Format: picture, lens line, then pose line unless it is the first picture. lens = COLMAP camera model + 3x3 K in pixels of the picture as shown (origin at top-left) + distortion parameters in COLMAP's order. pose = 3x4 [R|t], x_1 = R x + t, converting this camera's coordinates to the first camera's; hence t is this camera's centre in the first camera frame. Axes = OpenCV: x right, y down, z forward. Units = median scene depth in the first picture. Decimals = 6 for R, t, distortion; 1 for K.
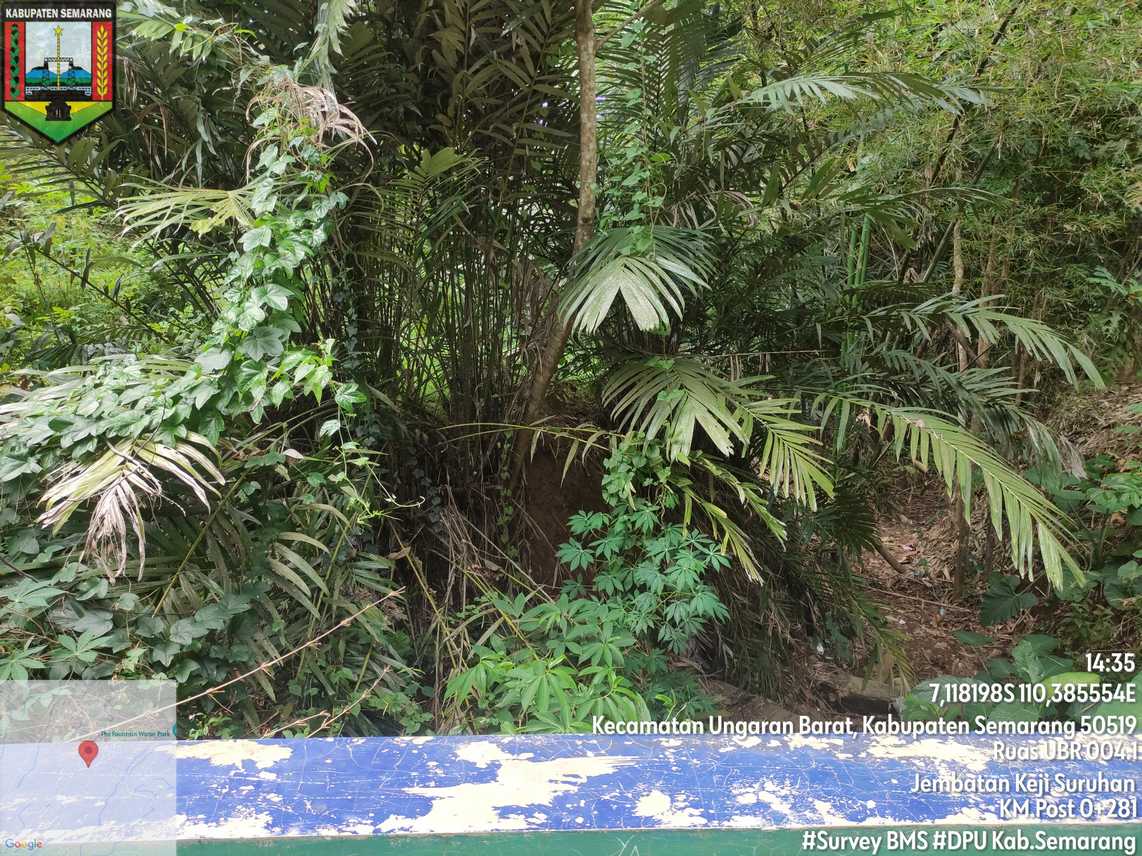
lens RADIAL K [[840.6, 0, 568.3], [0, 840.6, 431.4], [0, 0, 1]] dist [0.056429, -0.058775]
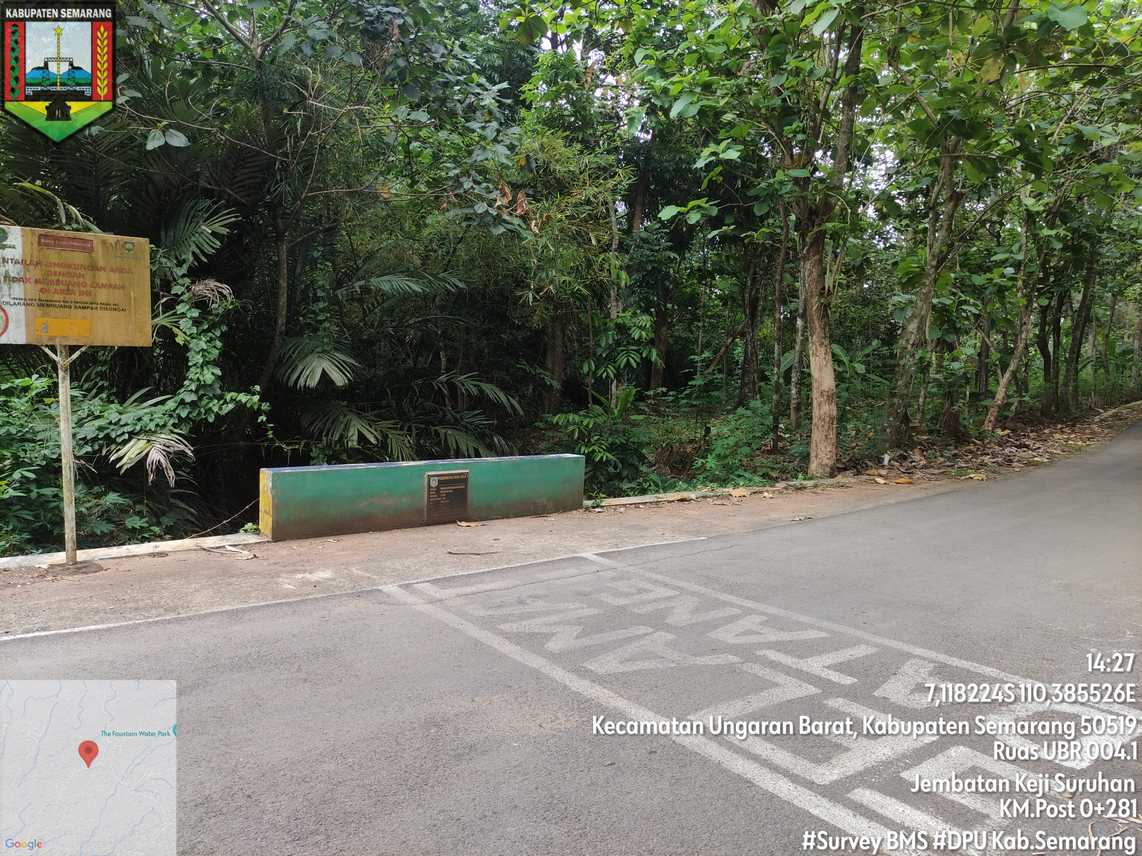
lens RADIAL K [[840.6, 0, 572.2], [0, 840.6, 428.7], [0, 0, 1]] dist [0.056429, -0.058775]
pose [[0.827733, -0.038796, 0.559779, -0.725373], [0.094714, 0.992953, -0.071234, 0.230602], [-0.553071, 0.111981, 0.825574, -1.292324]]
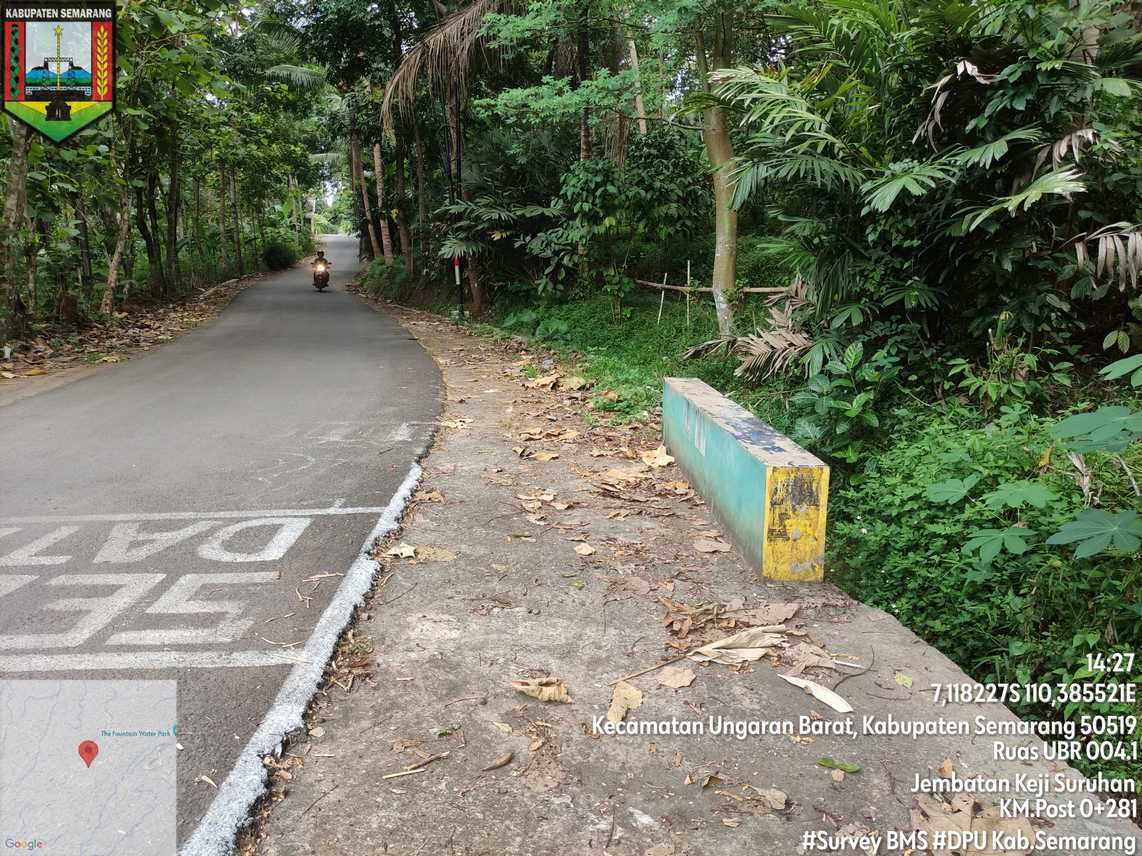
lens RADIAL K [[840.6, 0, 564.4], [0, 840.6, 427.1], [0, 0, 1]] dist [0.056429, -0.058775]
pose [[0.012799, -0.208393, 0.977961, -0.847773], [0.183850, 0.961858, 0.202556, 0.237461], [-0.982871, 0.177205, 0.050624, -1.281004]]
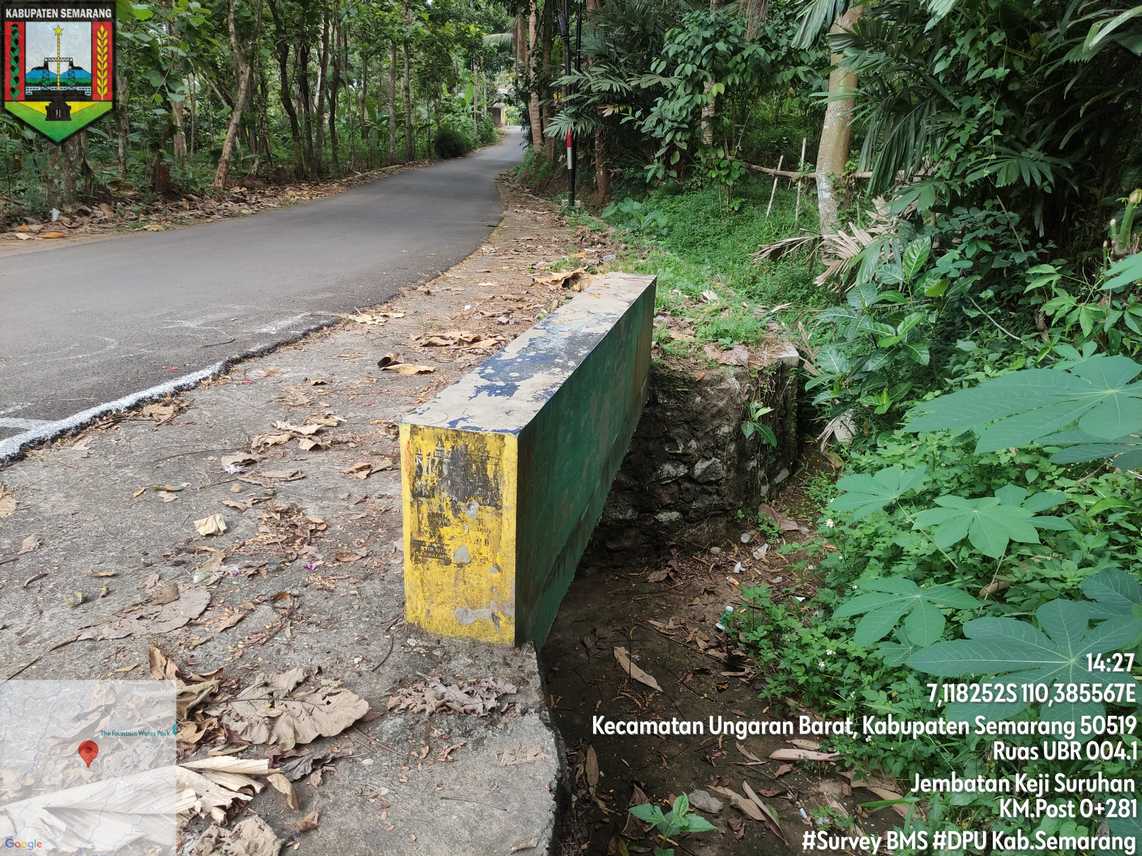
lens RADIAL K [[840.6, 0, 568.0], [0, 840.6, 431.7], [0, 0, 1]] dist [0.056429, -0.058775]
pose [[0.237409, -0.308345, 0.921173, -0.389744], [0.153093, 0.948311, 0.277973, 0.386539], [-0.959270, 0.075032, 0.272343, -1.648459]]
